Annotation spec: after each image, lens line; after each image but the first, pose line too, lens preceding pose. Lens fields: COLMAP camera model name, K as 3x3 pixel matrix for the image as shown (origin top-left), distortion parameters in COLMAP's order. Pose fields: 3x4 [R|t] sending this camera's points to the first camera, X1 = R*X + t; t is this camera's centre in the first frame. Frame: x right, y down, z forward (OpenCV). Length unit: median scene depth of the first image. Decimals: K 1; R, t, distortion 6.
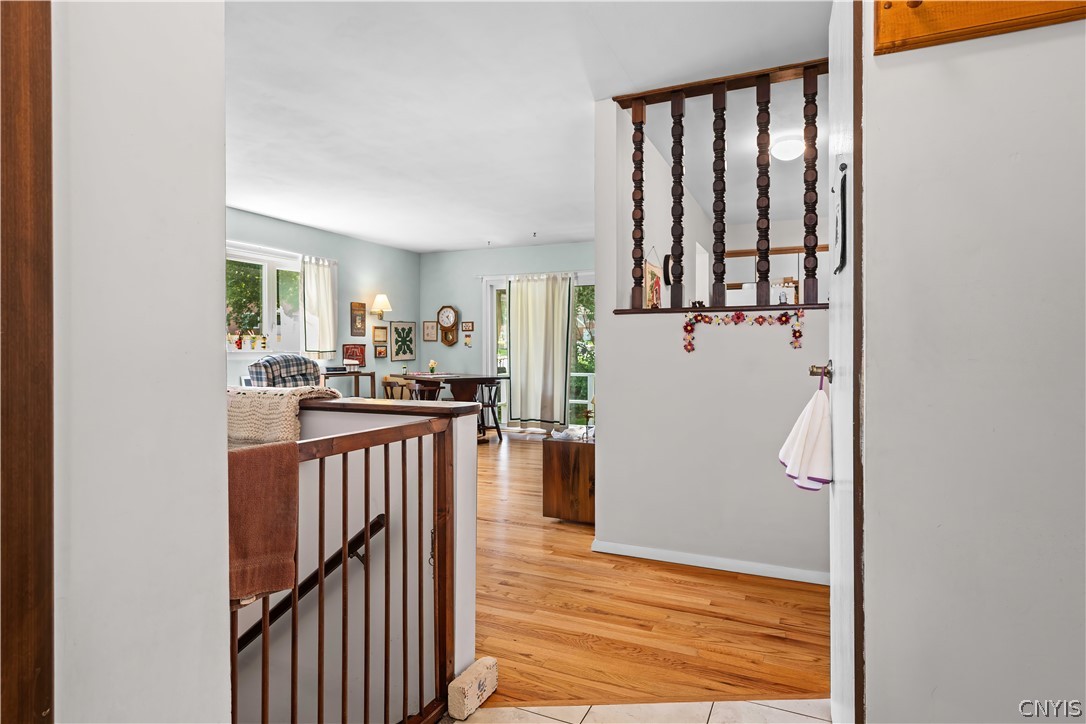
lens RADIAL K [[596.1, 0, 544.6], [0, 596.1, 350.8], [0, 0, 1]] dist [0.000812, 0.000028]
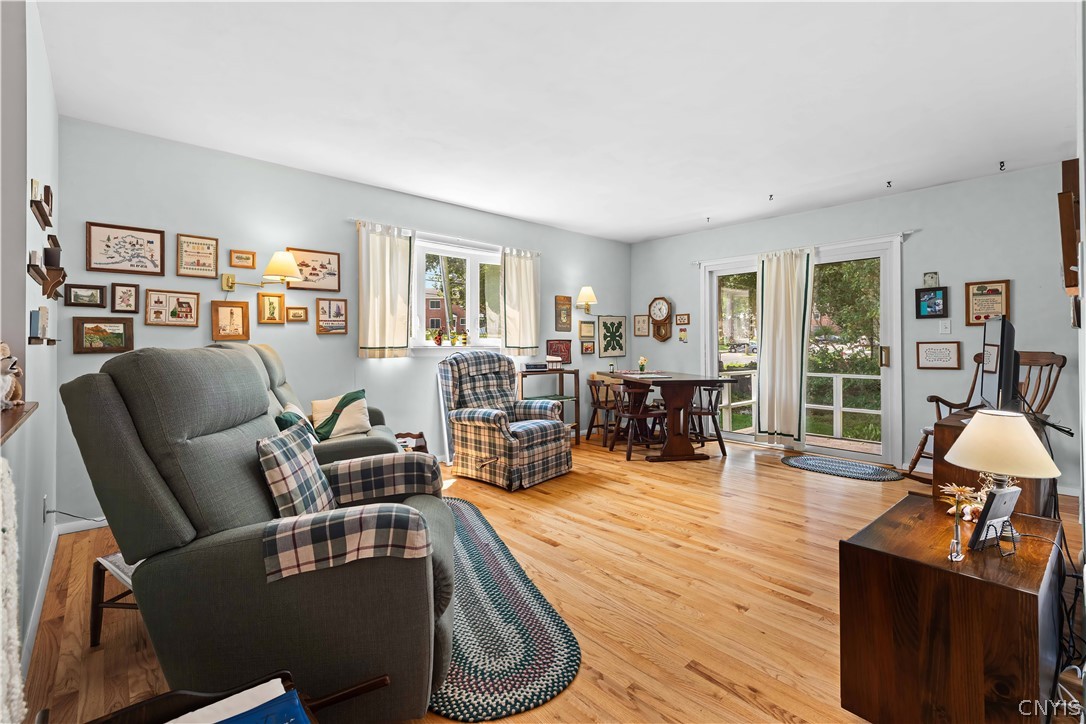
lens RADIAL K [[481.7, 0, 543.7], [0, 481.7, 338.6], [0, 0, 1]] dist [0.024081, 0.000102]
pose [[0.914653, -0.004108, -0.404219, -0.030067], [-0.001520, 0.999906, -0.013601, -0.002259], [0.404237, 0.013055, 0.914561, 0.280169]]
